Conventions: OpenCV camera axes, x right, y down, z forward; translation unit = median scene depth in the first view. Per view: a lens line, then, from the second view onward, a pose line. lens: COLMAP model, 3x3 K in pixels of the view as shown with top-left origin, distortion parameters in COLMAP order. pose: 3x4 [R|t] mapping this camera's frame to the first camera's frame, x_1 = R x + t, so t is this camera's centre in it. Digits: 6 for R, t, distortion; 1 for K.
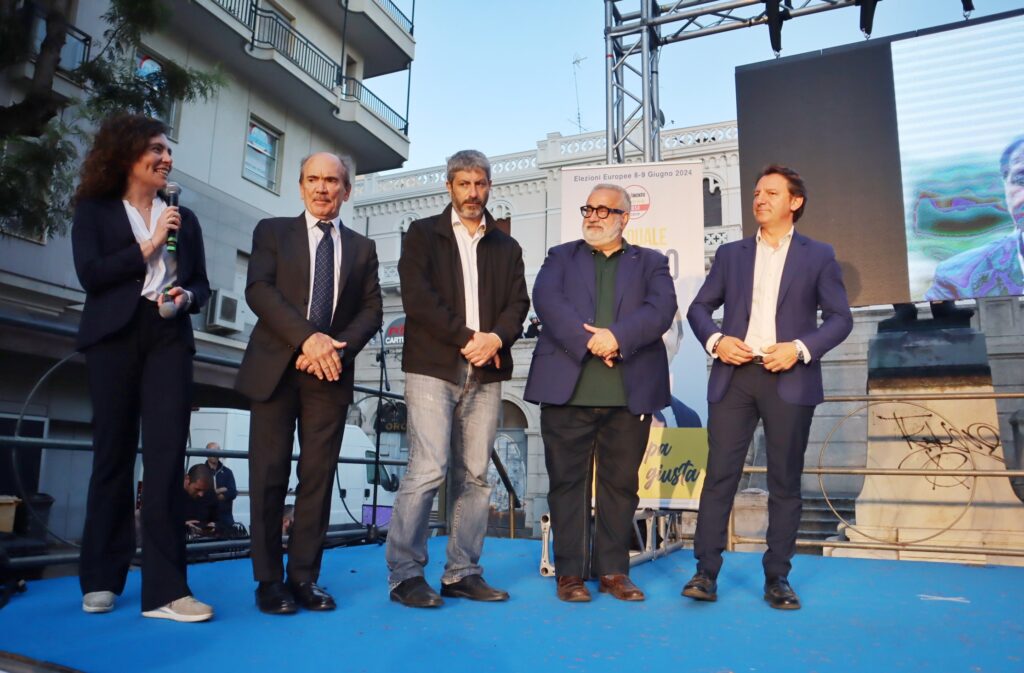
lens RADIAL K [[769.6, 0, 463.6], [0, 769.6, 366.1], [0, 0, 1]] dist [-0.122712, 0.064701]
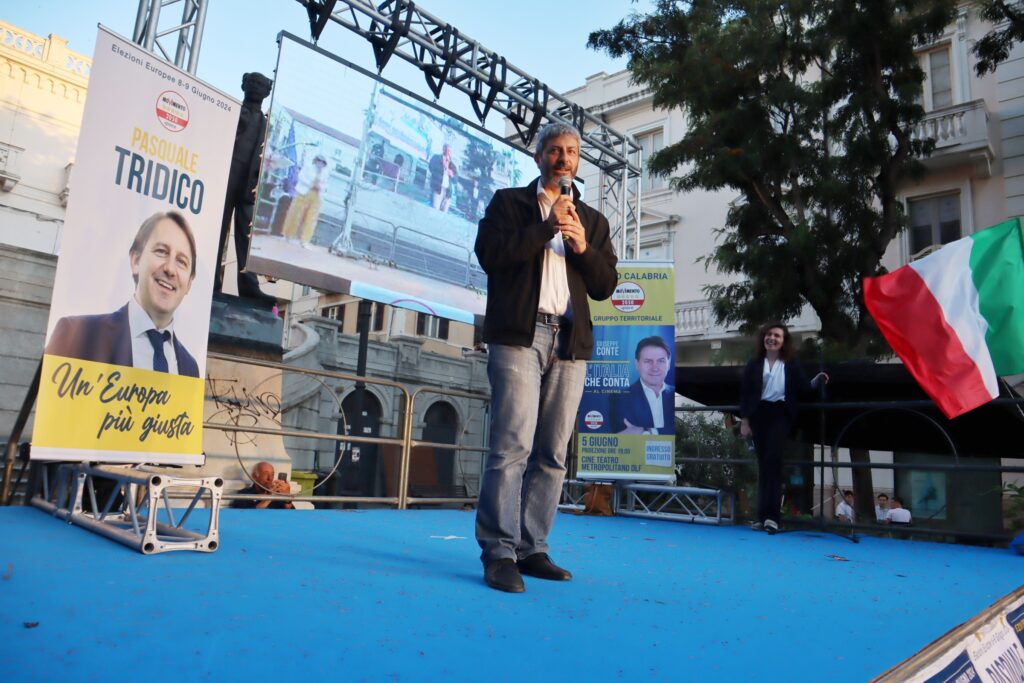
lens RADIAL K [[724.3, 0, 512.0], [0, 724.3, 341.5], [0, 0, 1]] dist [-0.111539, 0.075102]
pose [[0.271240, 0.150047, 0.950744, -0.321324], [-0.185781, 0.977361, -0.101245, 0.041052], [-0.944412, -0.149169, 0.292975, 0.293993]]
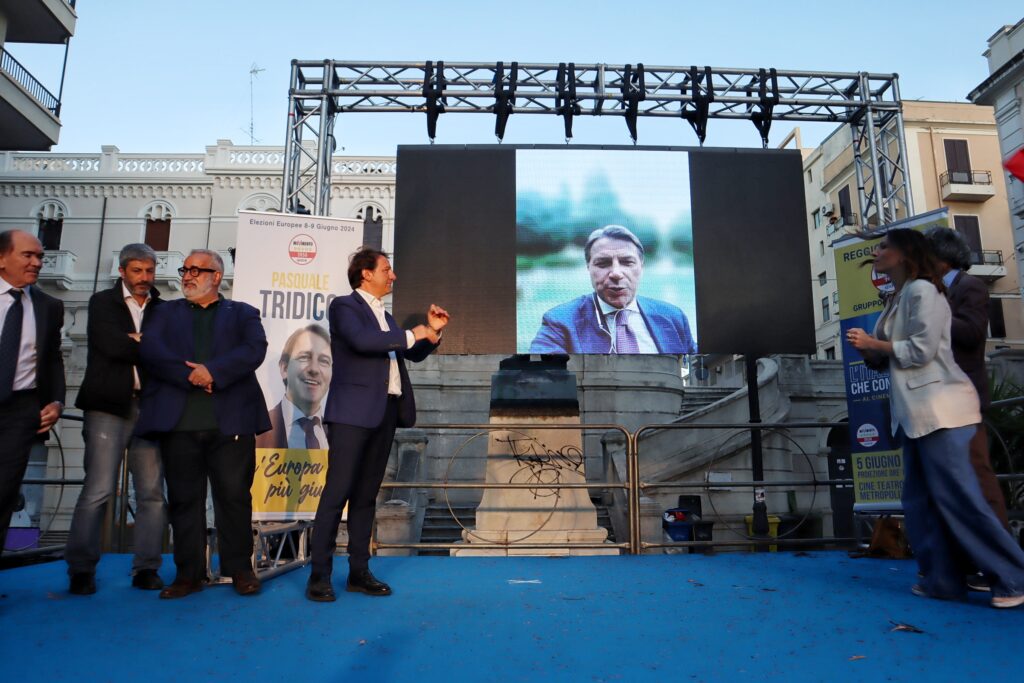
lens RADIAL K [[765.7, 0, 512.0], [0, 765.7, 341.5], [0, 0, 1]] dist [-0.115448, 0.088470]
pose [[0.874072, 0.064534, 0.481490, -0.032030], [-0.041343, 0.997423, -0.058633, -0.020343], [-0.484033, 0.031343, 0.874488, -0.112661]]
